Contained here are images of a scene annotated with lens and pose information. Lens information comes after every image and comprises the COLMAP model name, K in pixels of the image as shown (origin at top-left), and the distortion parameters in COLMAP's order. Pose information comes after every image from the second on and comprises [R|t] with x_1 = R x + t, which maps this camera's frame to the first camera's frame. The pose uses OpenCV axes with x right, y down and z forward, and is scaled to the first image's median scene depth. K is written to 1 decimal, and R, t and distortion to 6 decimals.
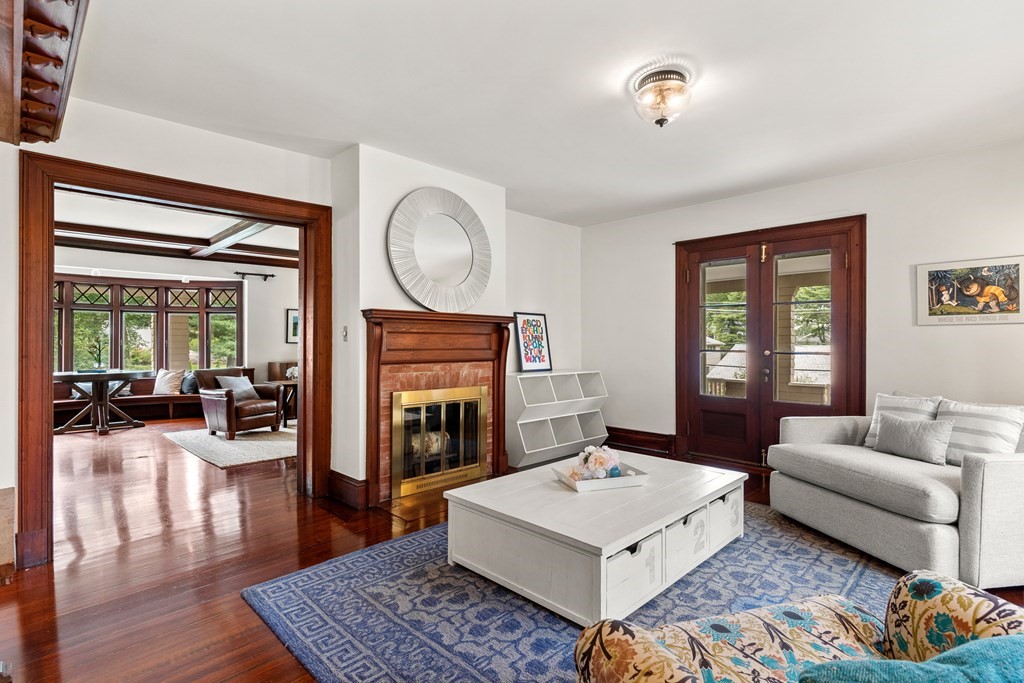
lens RADIAL K [[497.7, 0, 512.3], [0, 497.7, 339.1], [0, 0, 1]] dist [-0.004410, 0.000030]
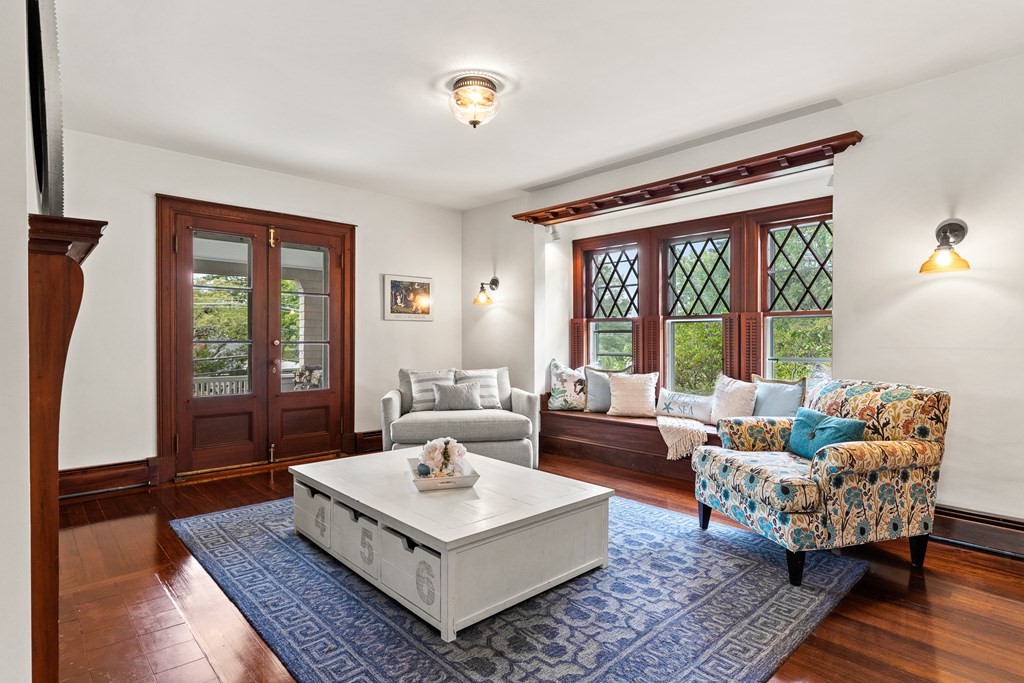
lens RADIAL K [[532.8, 0, 510.3], [0, 532.8, 342.9], [0, 0, 1]] dist [0.010242, -0.000760]
pose [[0.037281, -0.011349, 0.999240, -0.836786], [-0.007374, 0.999905, 0.011632, 0.020589], [-0.999278, -0.007802, 0.037193, 0.855766]]
